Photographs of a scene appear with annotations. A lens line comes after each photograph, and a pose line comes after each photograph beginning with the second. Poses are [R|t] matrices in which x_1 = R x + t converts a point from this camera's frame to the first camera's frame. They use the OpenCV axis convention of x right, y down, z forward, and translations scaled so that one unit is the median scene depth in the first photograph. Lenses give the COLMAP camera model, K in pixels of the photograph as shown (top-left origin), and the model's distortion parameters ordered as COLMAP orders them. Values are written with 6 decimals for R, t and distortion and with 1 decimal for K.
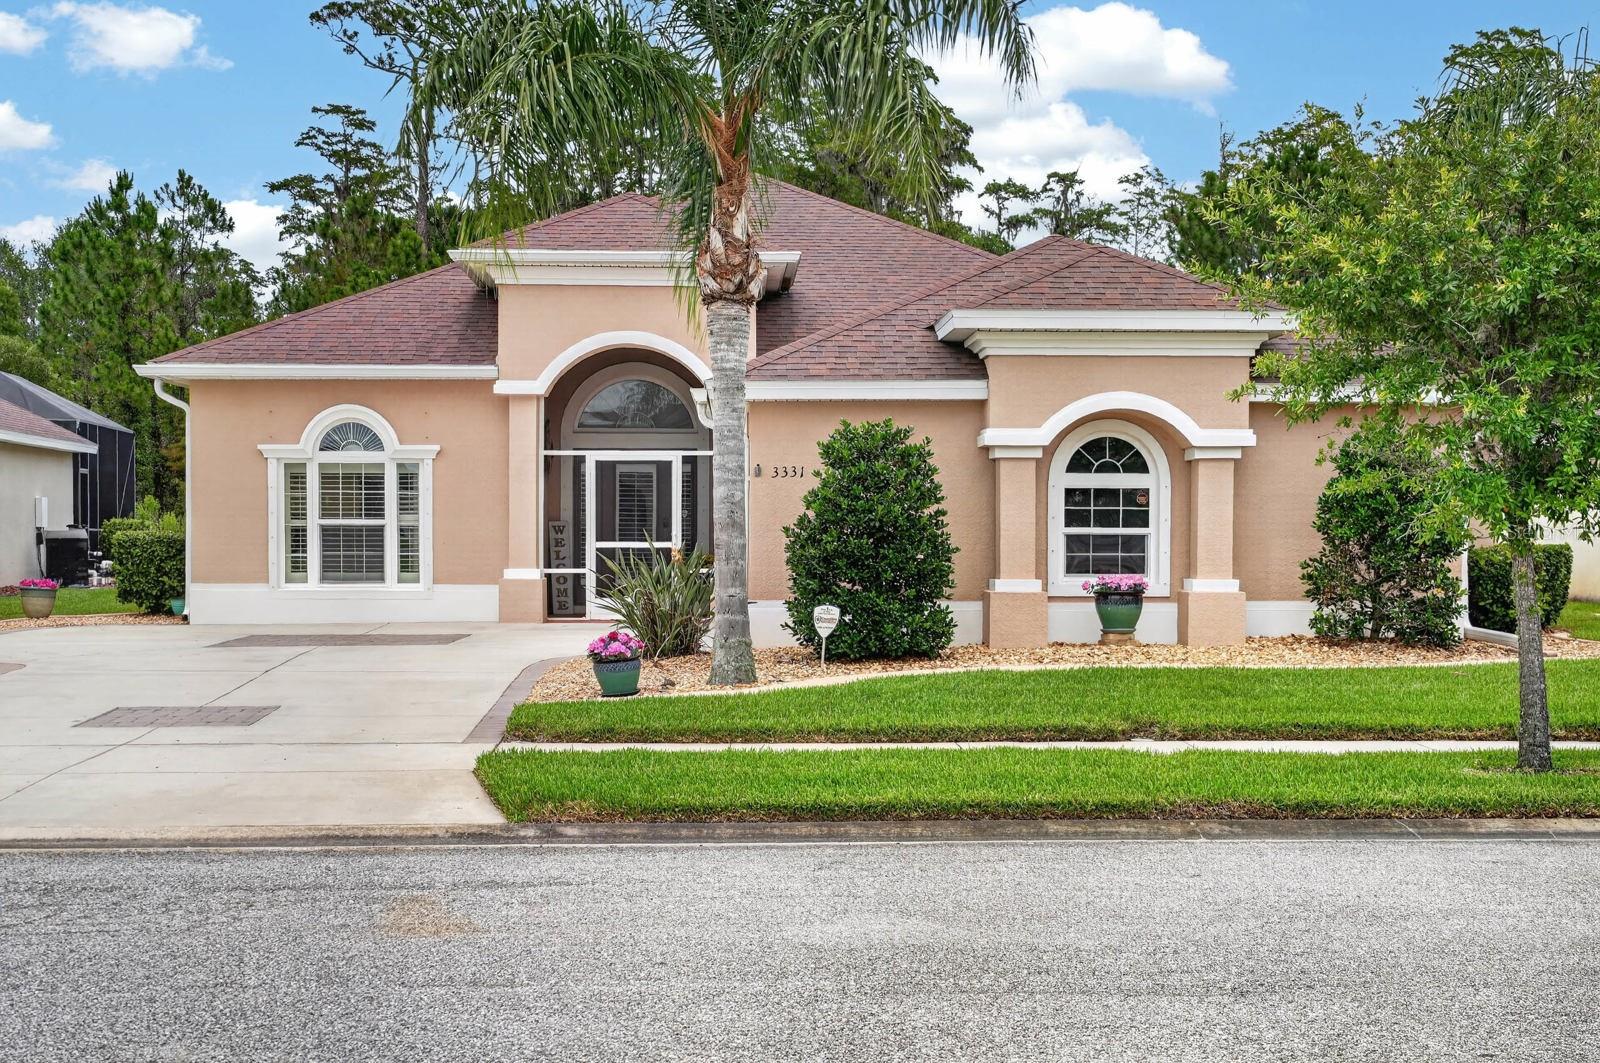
lens RADIAL K [[2174.2, 0, 796.3], [0, 2174.2, 640.5], [0, 0, 1]] dist [0.000480, -0.004938]
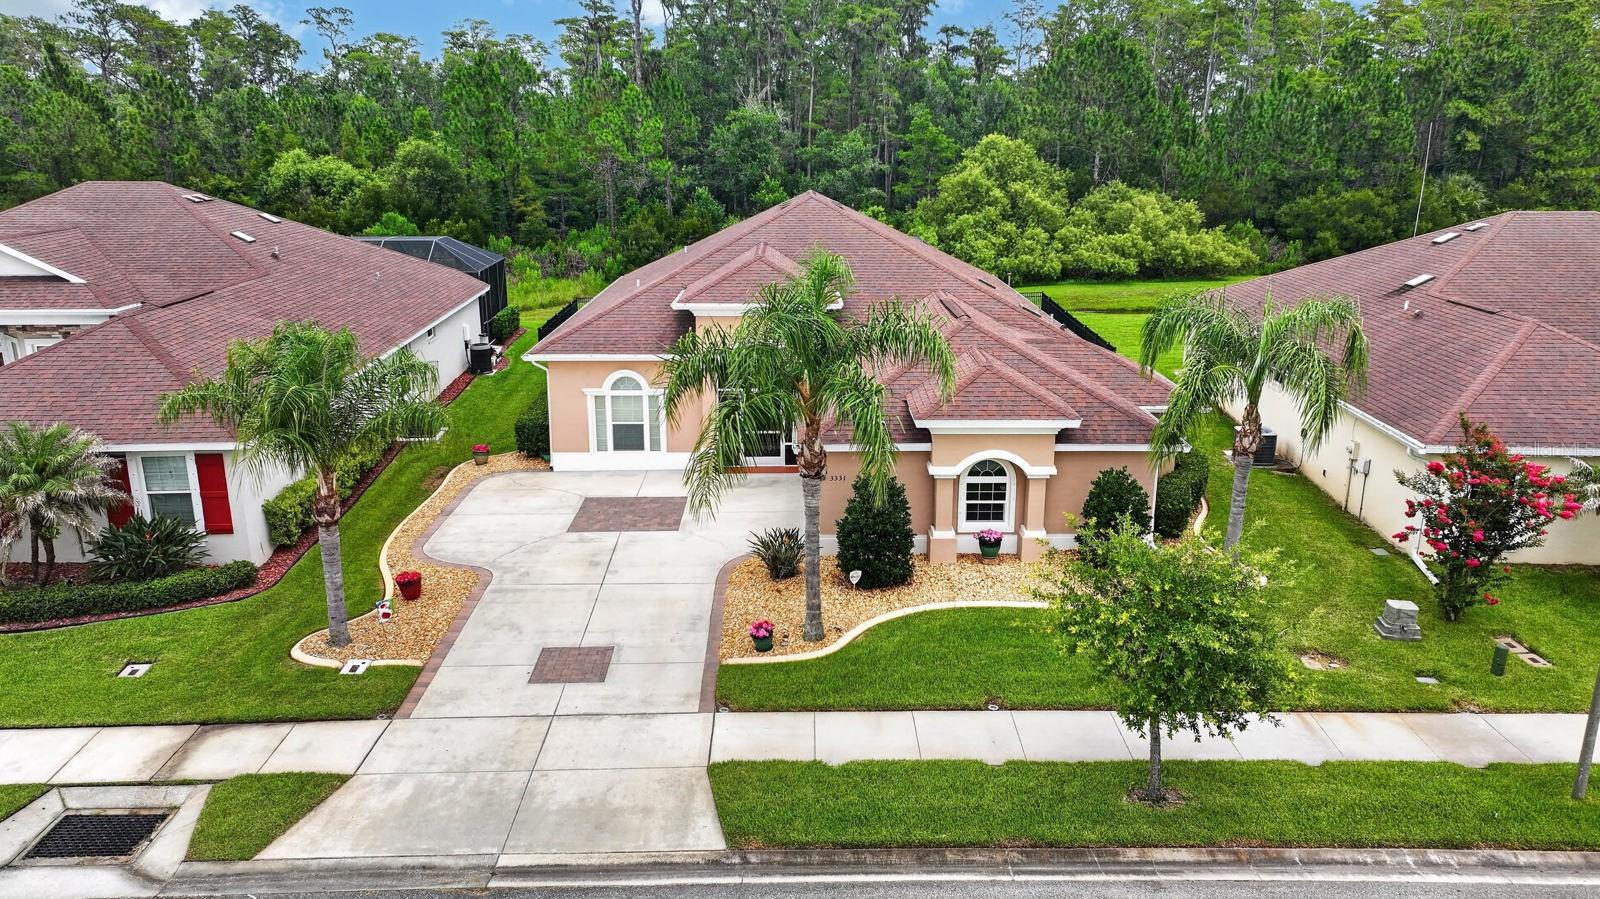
lens RADIAL K [[1122.7, 0, 805.4], [0, 1122.7, 451.7], [0, 0, 1]] dist [-0.001247, 0.018544]
pose [[0.999674, 0.004728, -0.025093, -0.006073], [0.000955, 0.975095, 0.221786, -0.273728], [0.025517, -0.221738, 0.974772, -0.058675]]
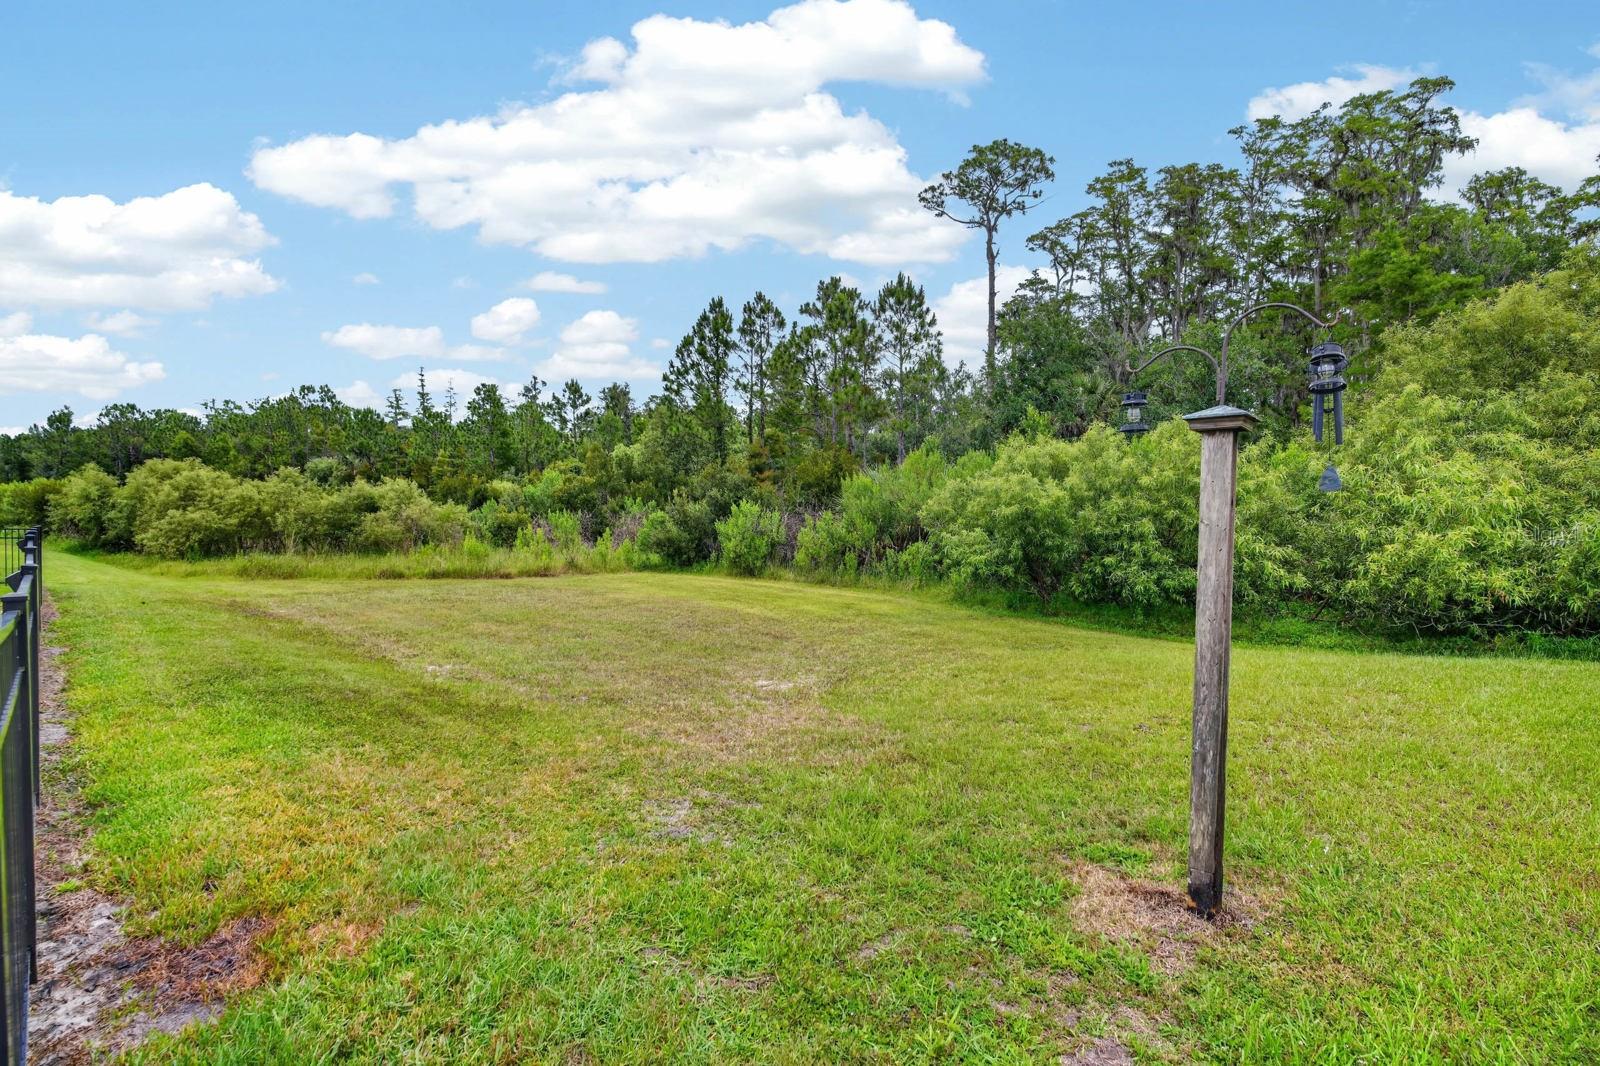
lens RADIAL K [[730.6, 0, 803.3], [0, 730.6, 527.8], [0, 0, 1]] dist [-0.000932, 0.000389]
pose [[0.701832, 0.015095, -0.712183, 0.354267], [-0.041876, 0.998921, -0.020095, -0.112481], [0.711111, 0.043926, 0.701706, 1.985298]]
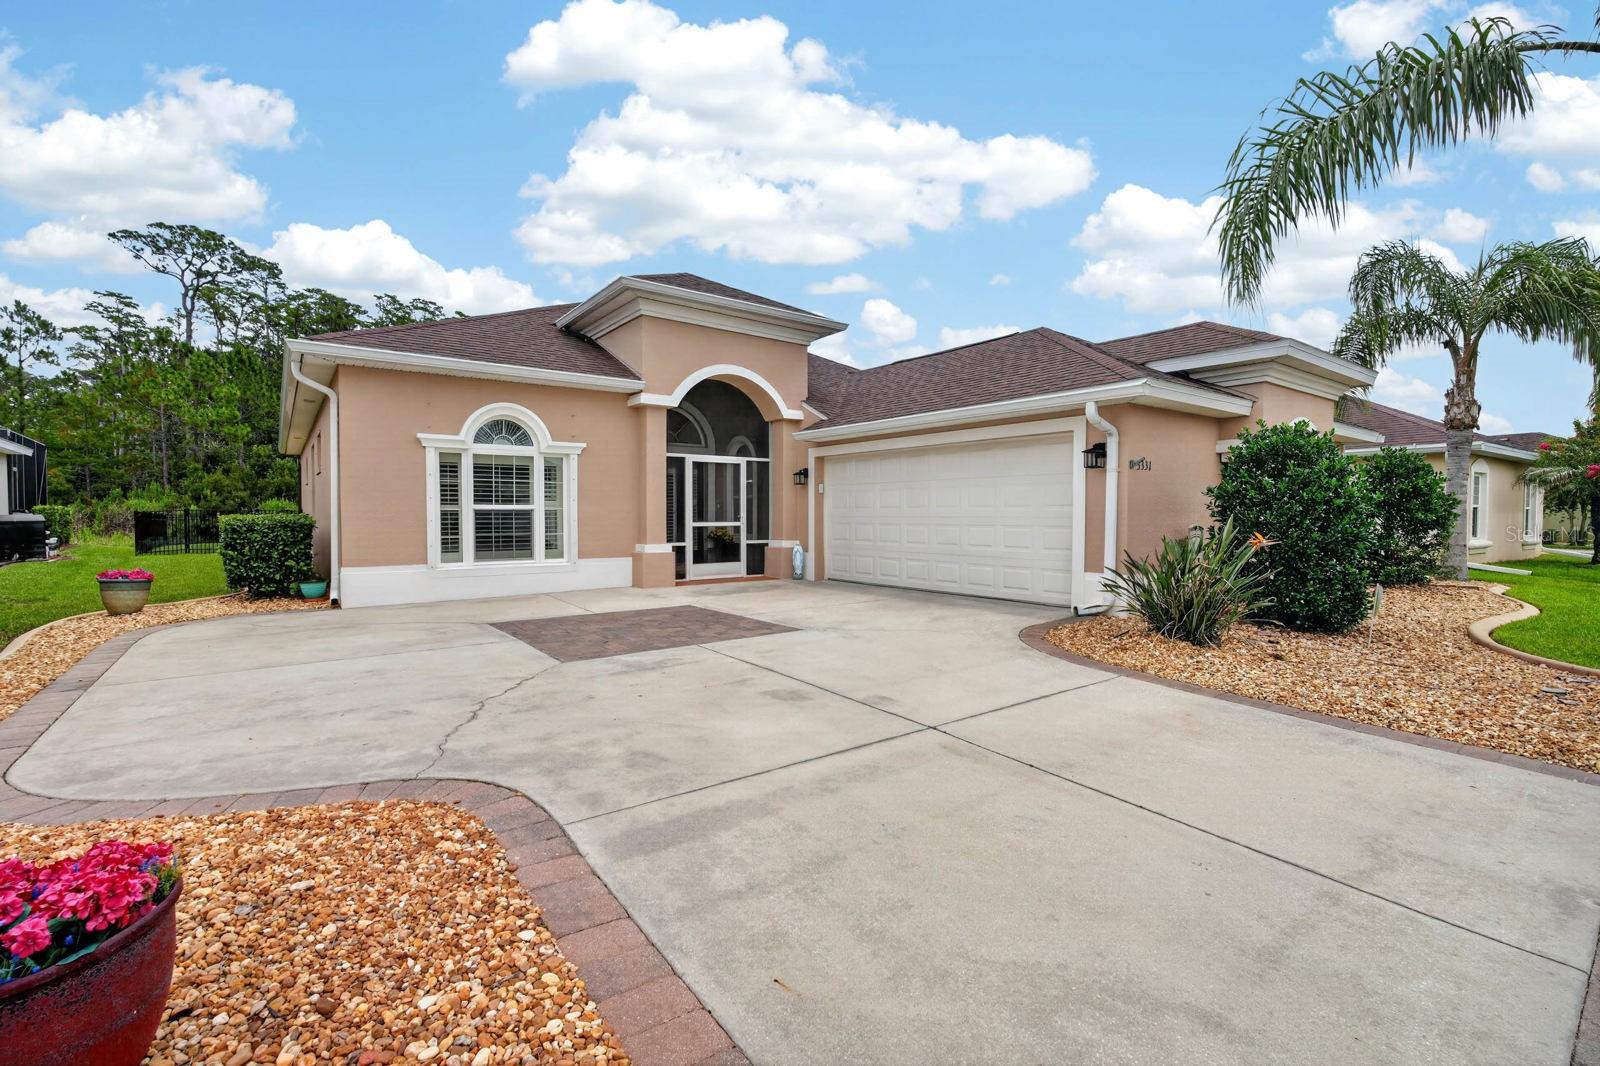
lens RADIAL K [[707.3, 0, 795.0], [0, 707.3, 534.3], [0, 0, 1]] dist [0.000731, 0.004289]
pose [[0.827505, -0.020133, 0.561097, -0.293568], [0.030759, 0.999482, -0.009500, -0.032753], [-0.560615, 0.025120, 0.827696, 0.623752]]
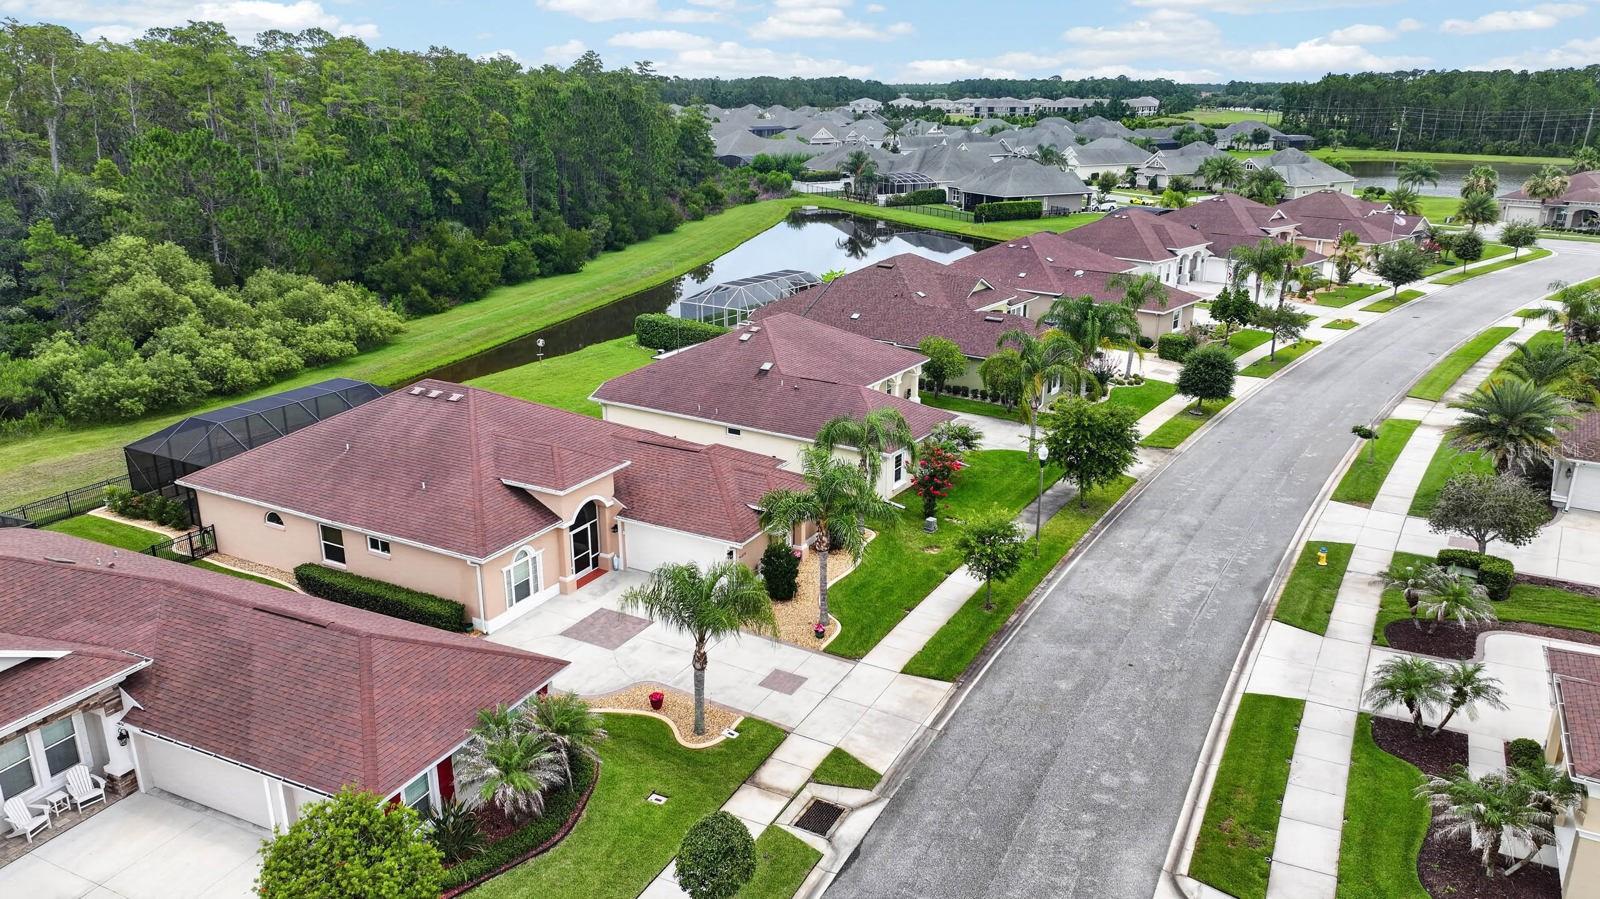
lens RADIAL K [[1122.7, 0, 805.4], [0, 1122.7, 451.7], [0, 0, 1]] dist [-0.001247, 0.018544]
pose [[0.510538, -0.269249, 0.816612, -1.256204], [0.040381, 0.956169, 0.290017, -0.676987], [-0.858906, -0.115089, 0.499034, -0.093423]]
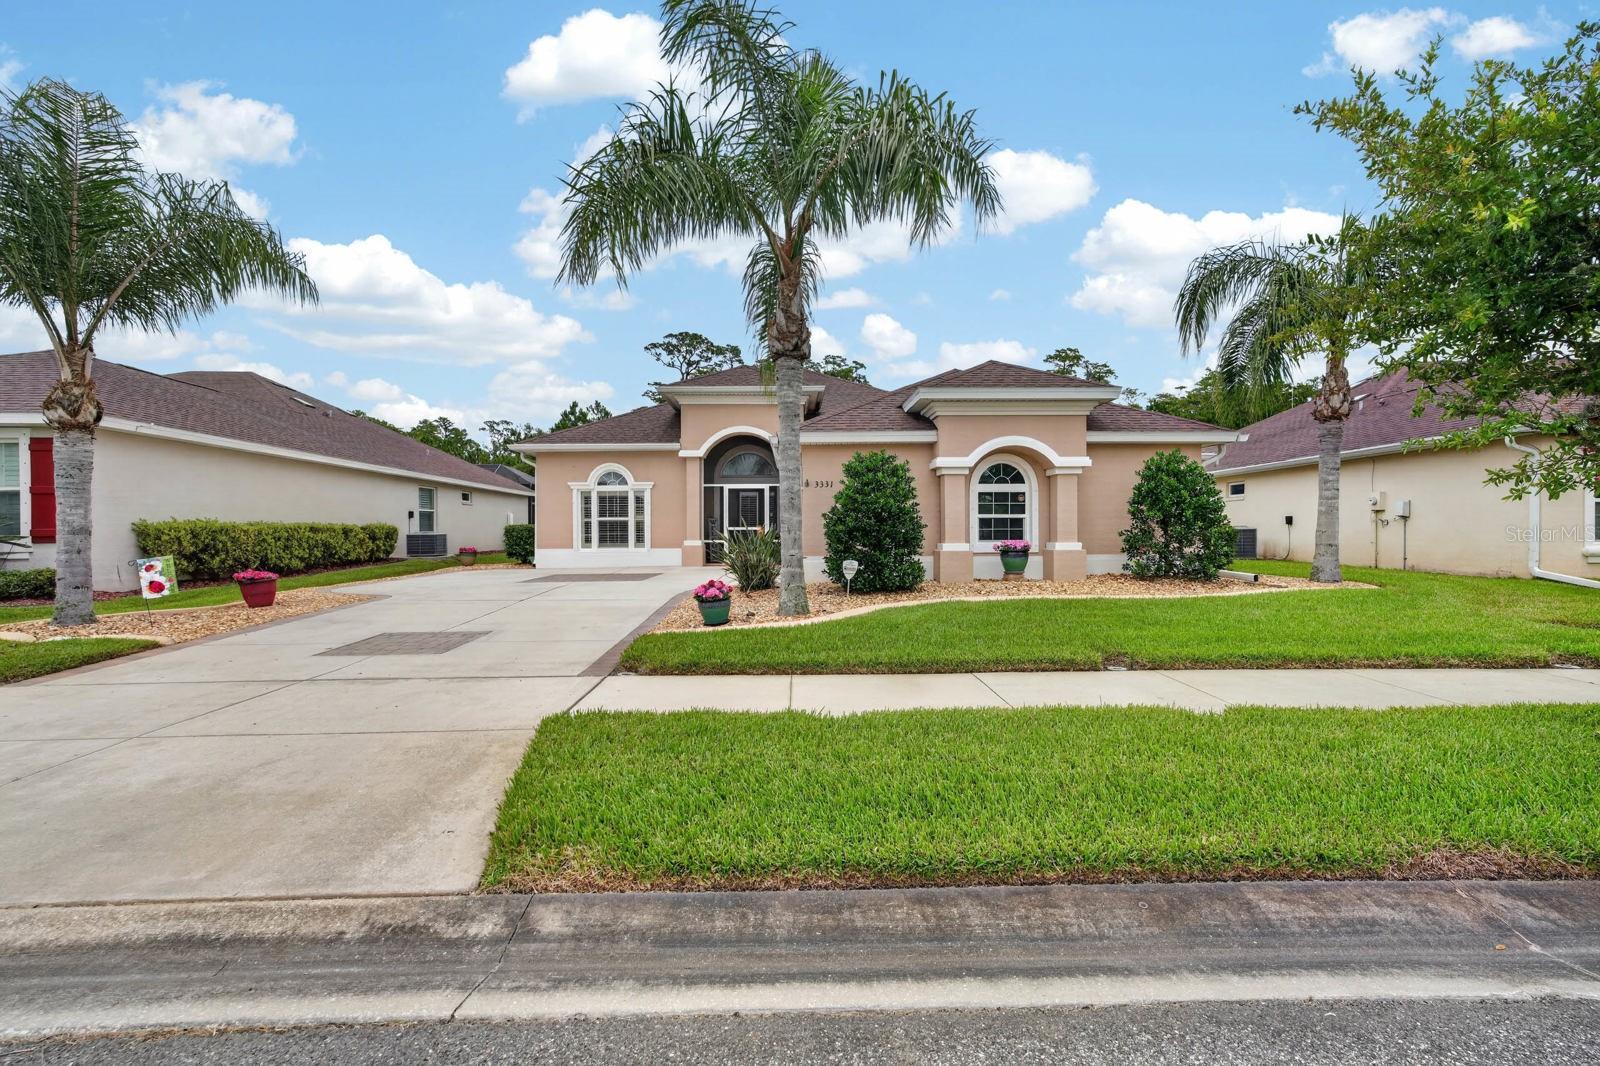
lens RADIAL K [[703.3, 0, 798.7], [0, 703.3, 537.8], [0, 0, 1]] dist [-0.001287, 0.000130]
pose [[0.999711, -0.007811, -0.022740, -0.009136], [0.006931, 0.999233, -0.038530, -0.008905], [0.023023, 0.038361, 0.998999, 0.331658]]
